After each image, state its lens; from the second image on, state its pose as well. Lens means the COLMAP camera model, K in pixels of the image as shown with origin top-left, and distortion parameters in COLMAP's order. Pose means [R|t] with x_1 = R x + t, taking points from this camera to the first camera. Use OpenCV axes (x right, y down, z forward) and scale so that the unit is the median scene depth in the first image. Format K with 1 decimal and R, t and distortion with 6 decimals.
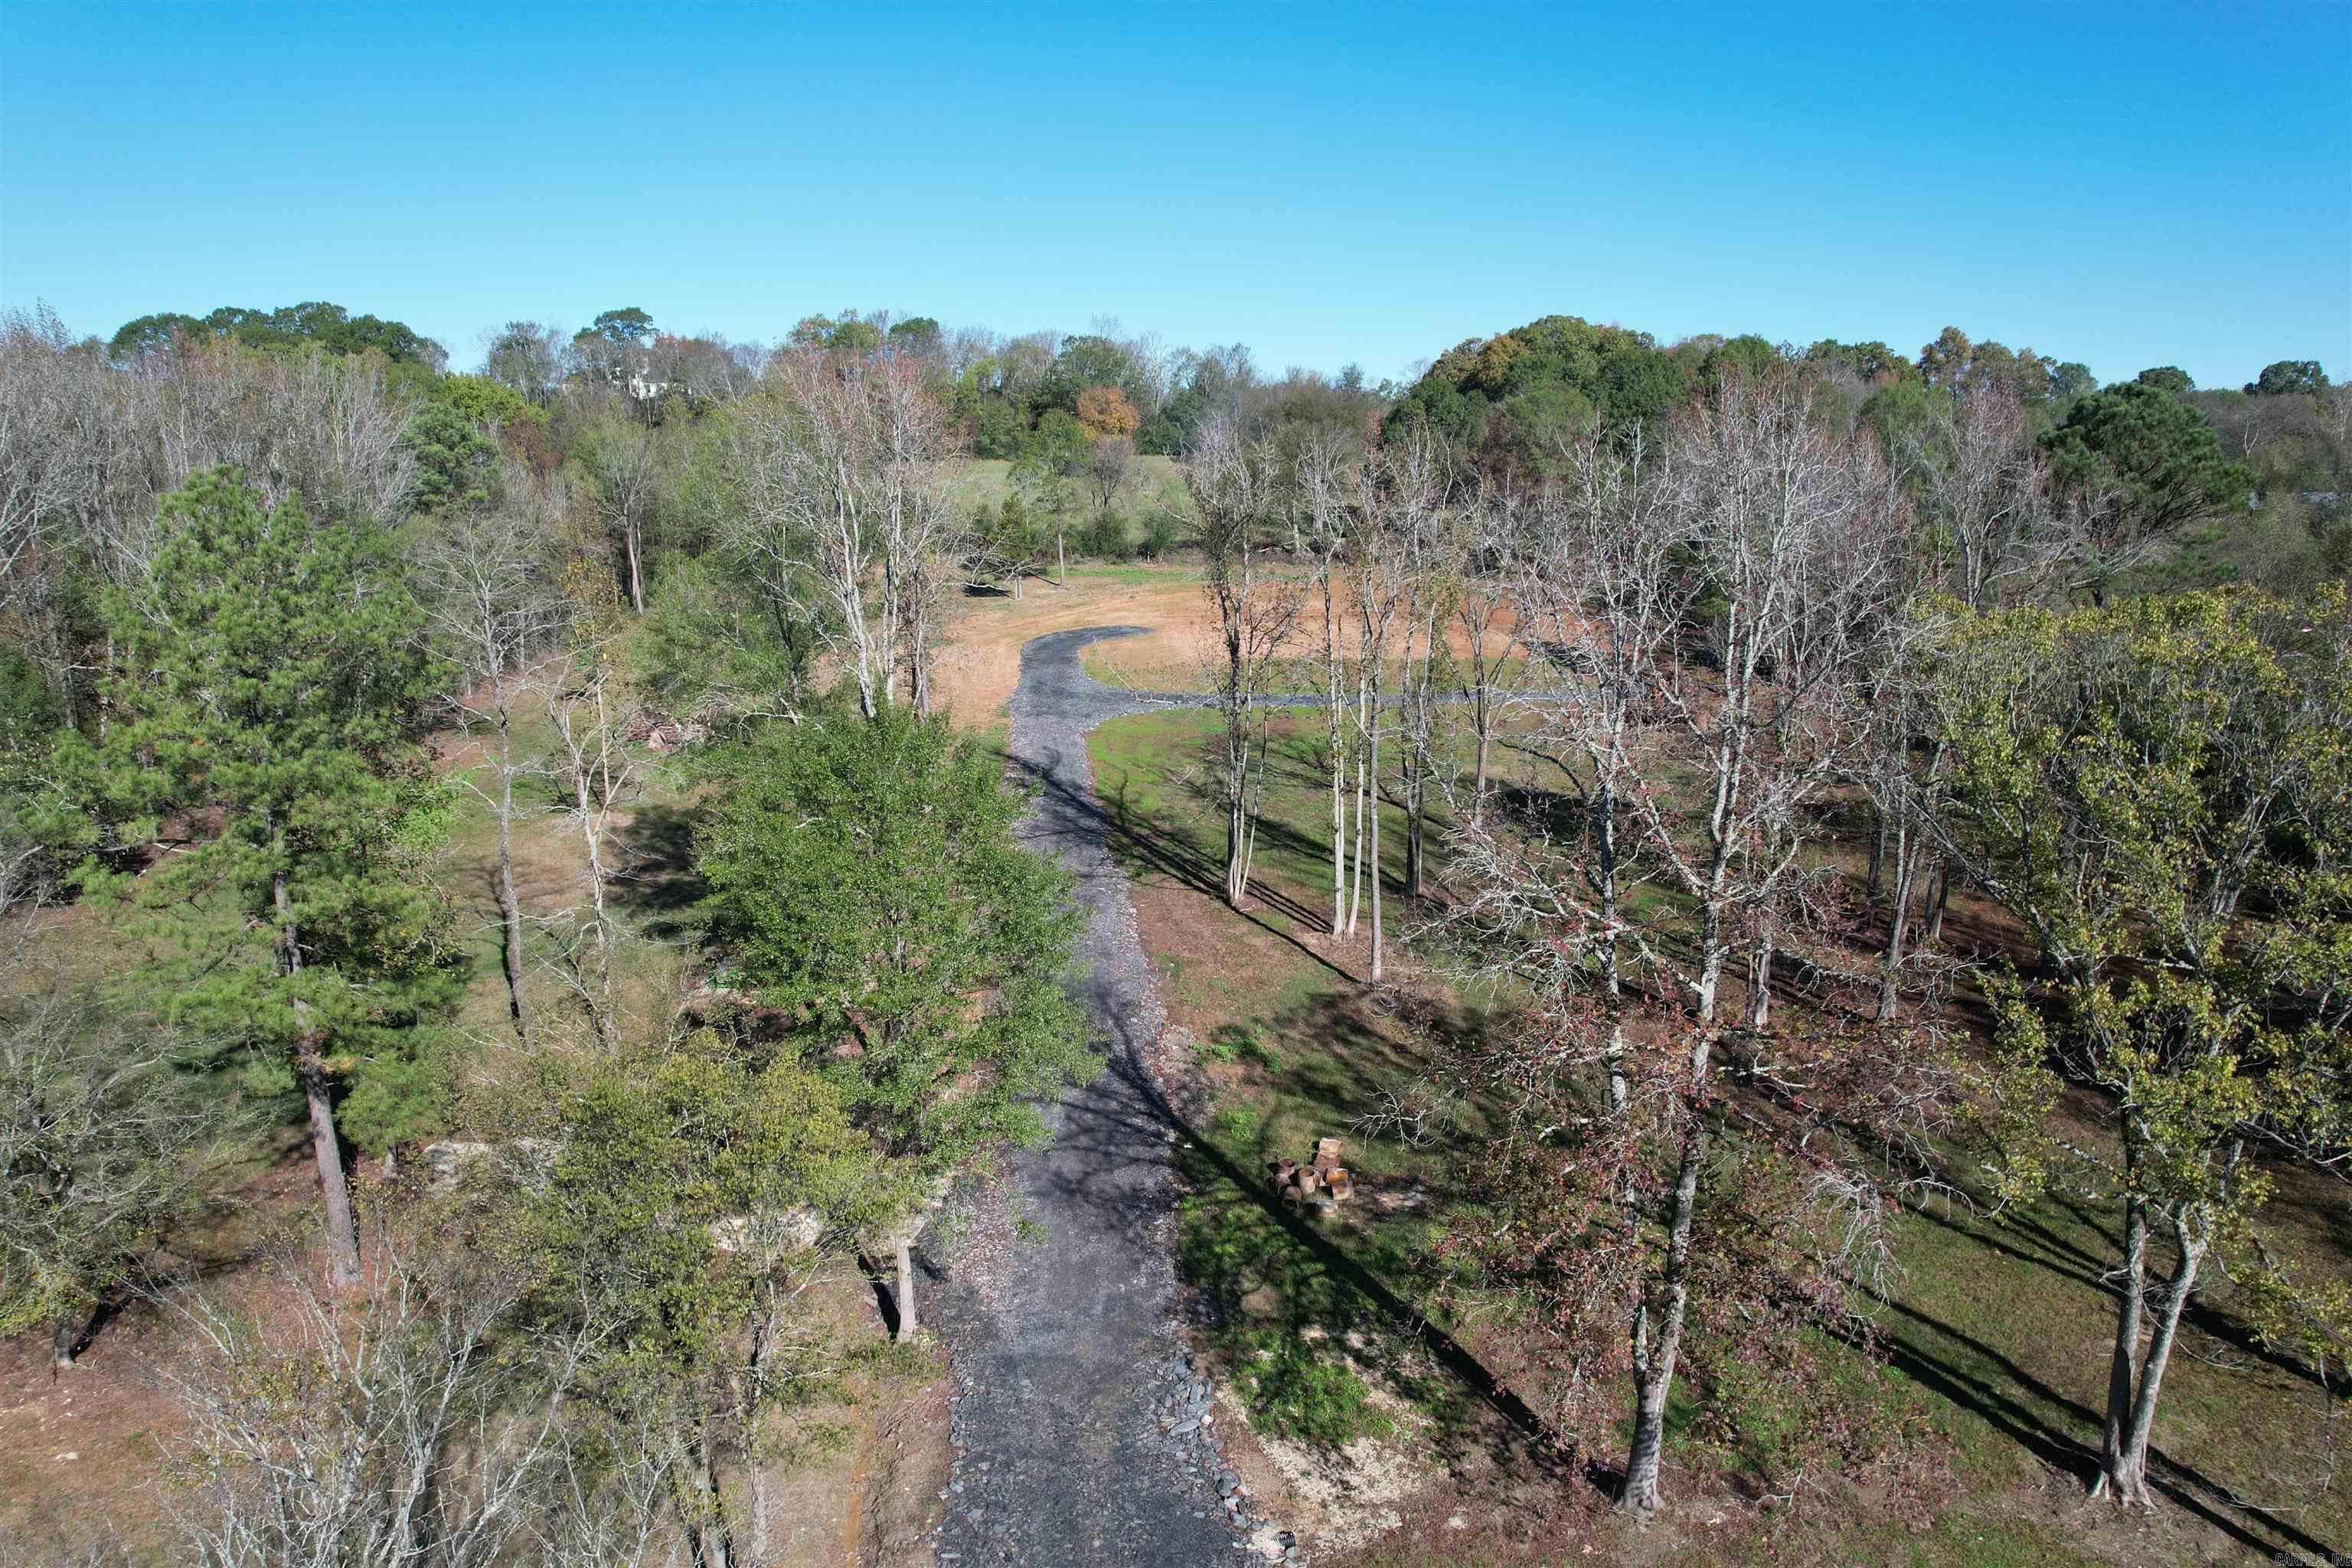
lens RADIAL K [[1499.5, 0, 1177.7], [0, 1499.5, 795.3], [0, 0, 1]] dist [-0.054788, 0.033347]
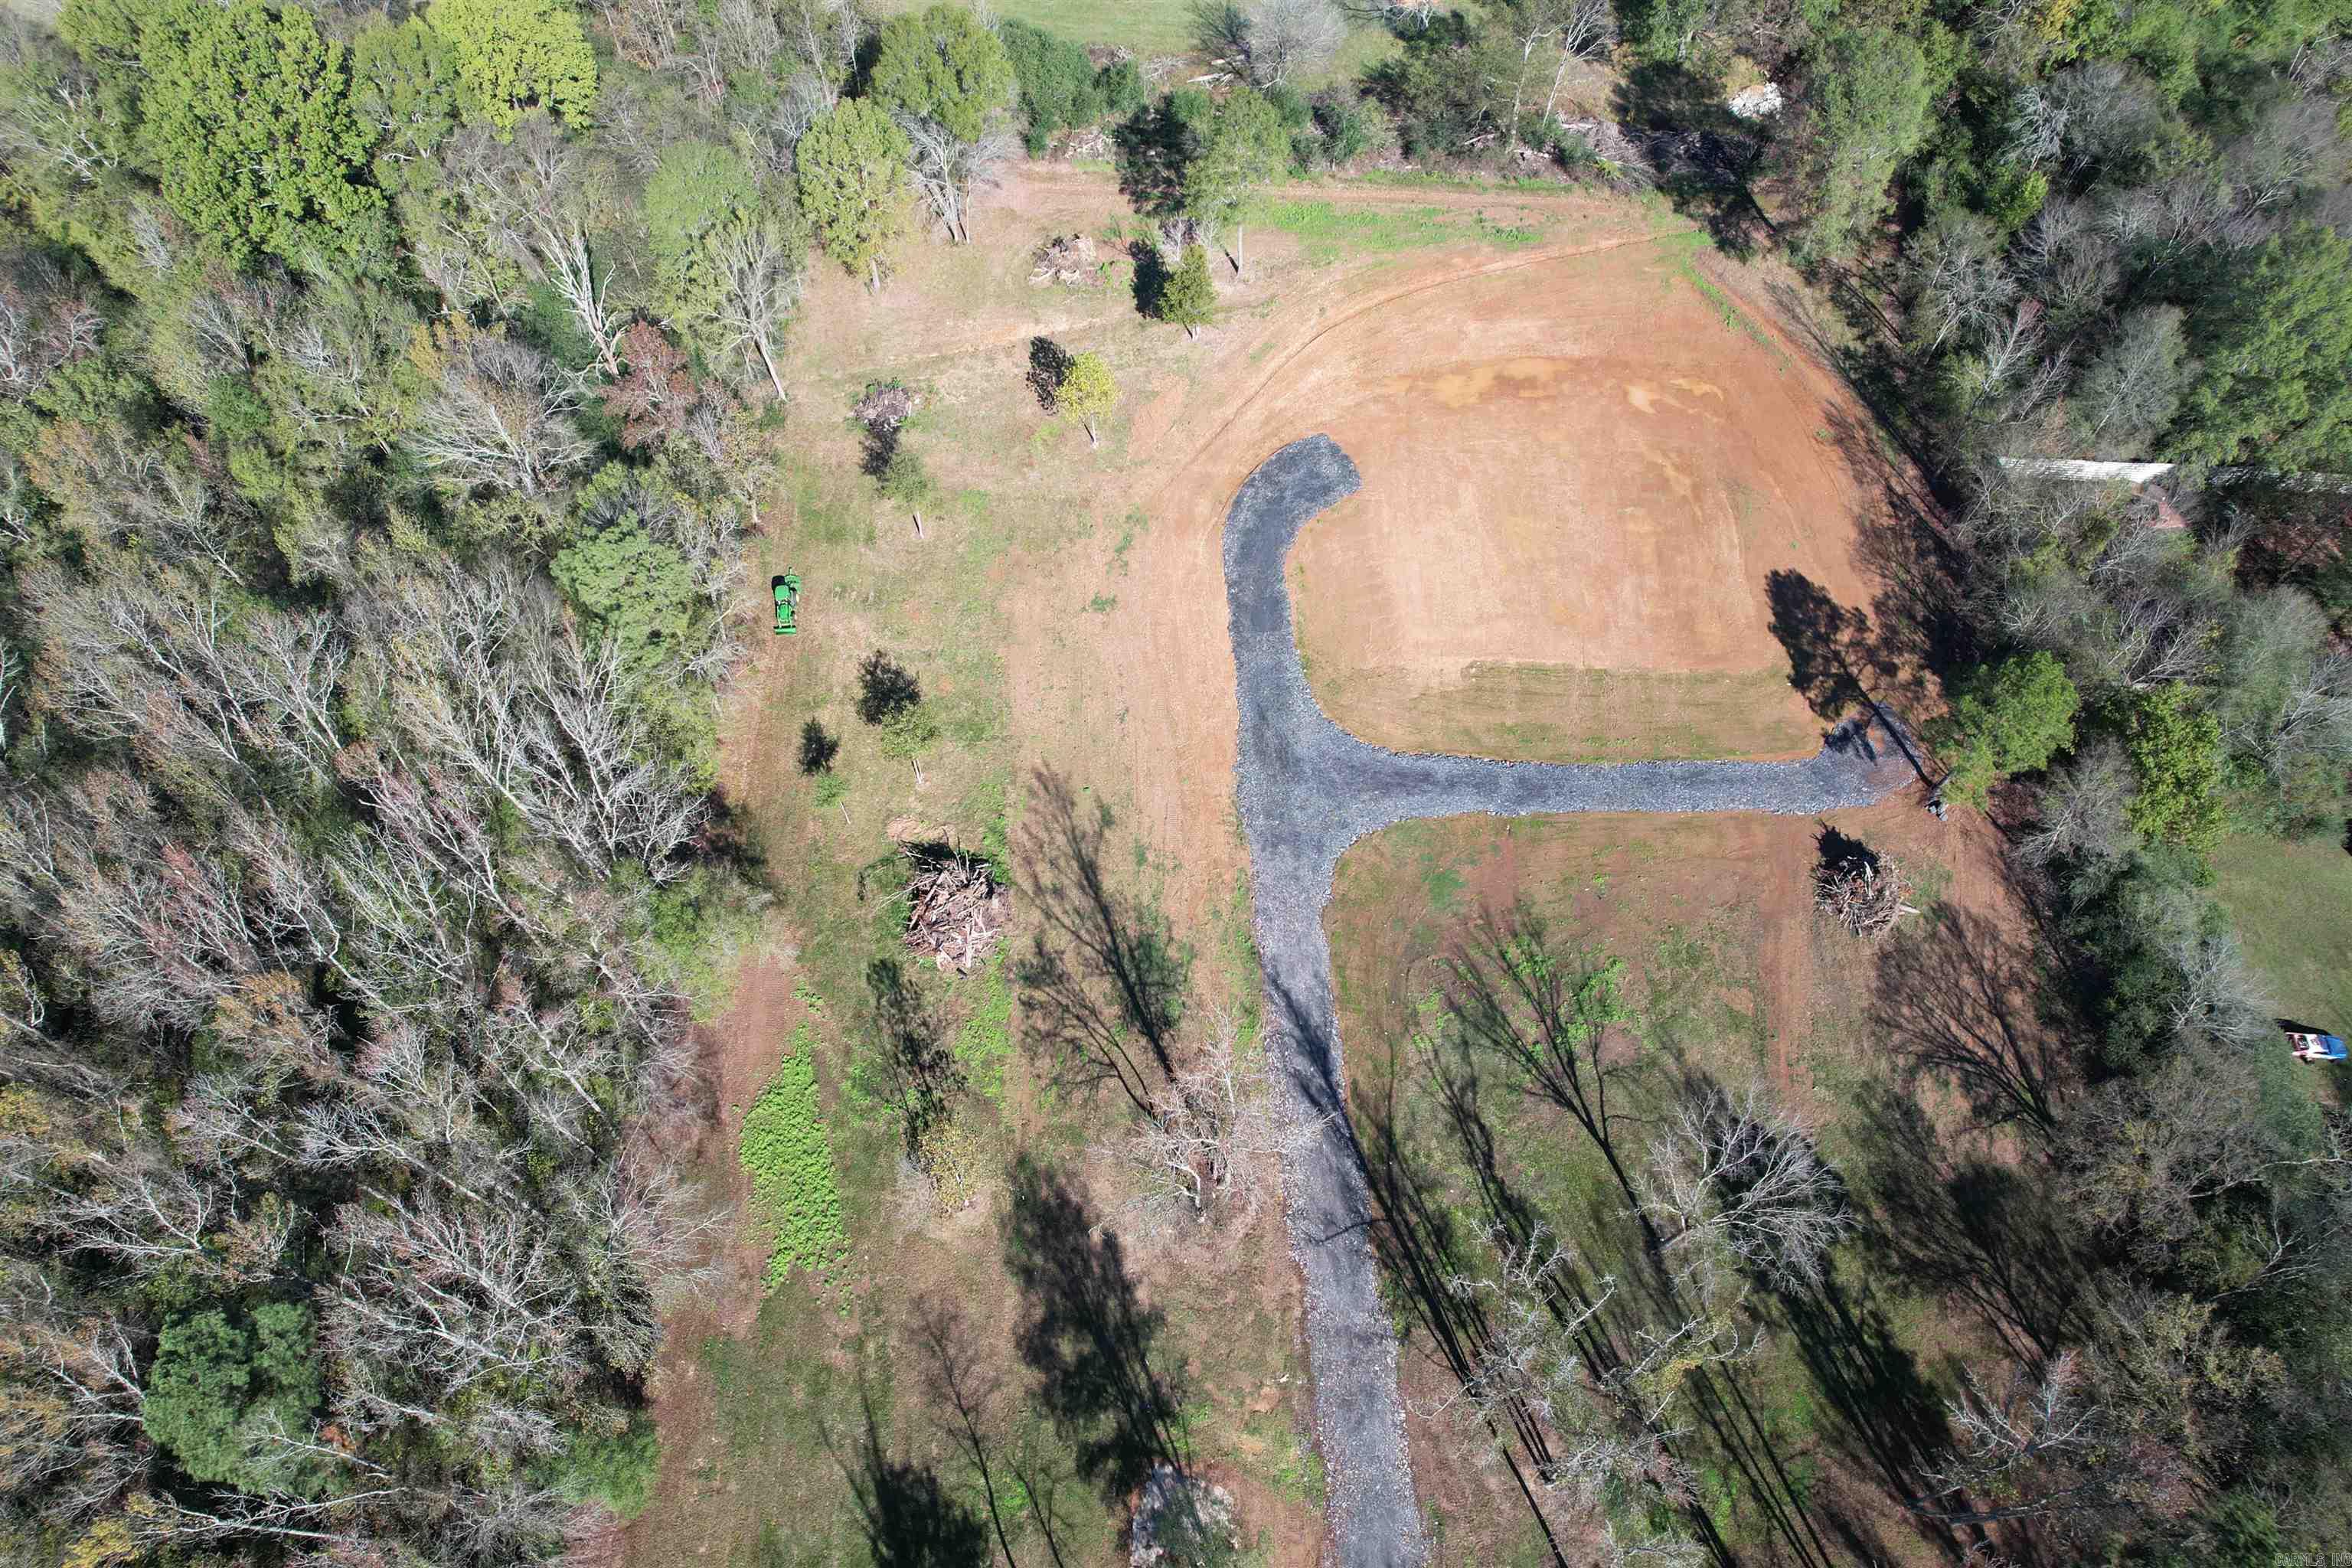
lens RADIAL K [[1511.6, 0, 1176.0], [0, 1511.6, 784.0], [0, 0, 1]] dist [-0.048333, -0.000349]
pose [[0.999750, 0.020245, -0.009504, -0.306965], [-0.007523, 0.704602, 0.709563, -1.686744], [0.021061, -0.709314, 0.704578, 0.555538]]
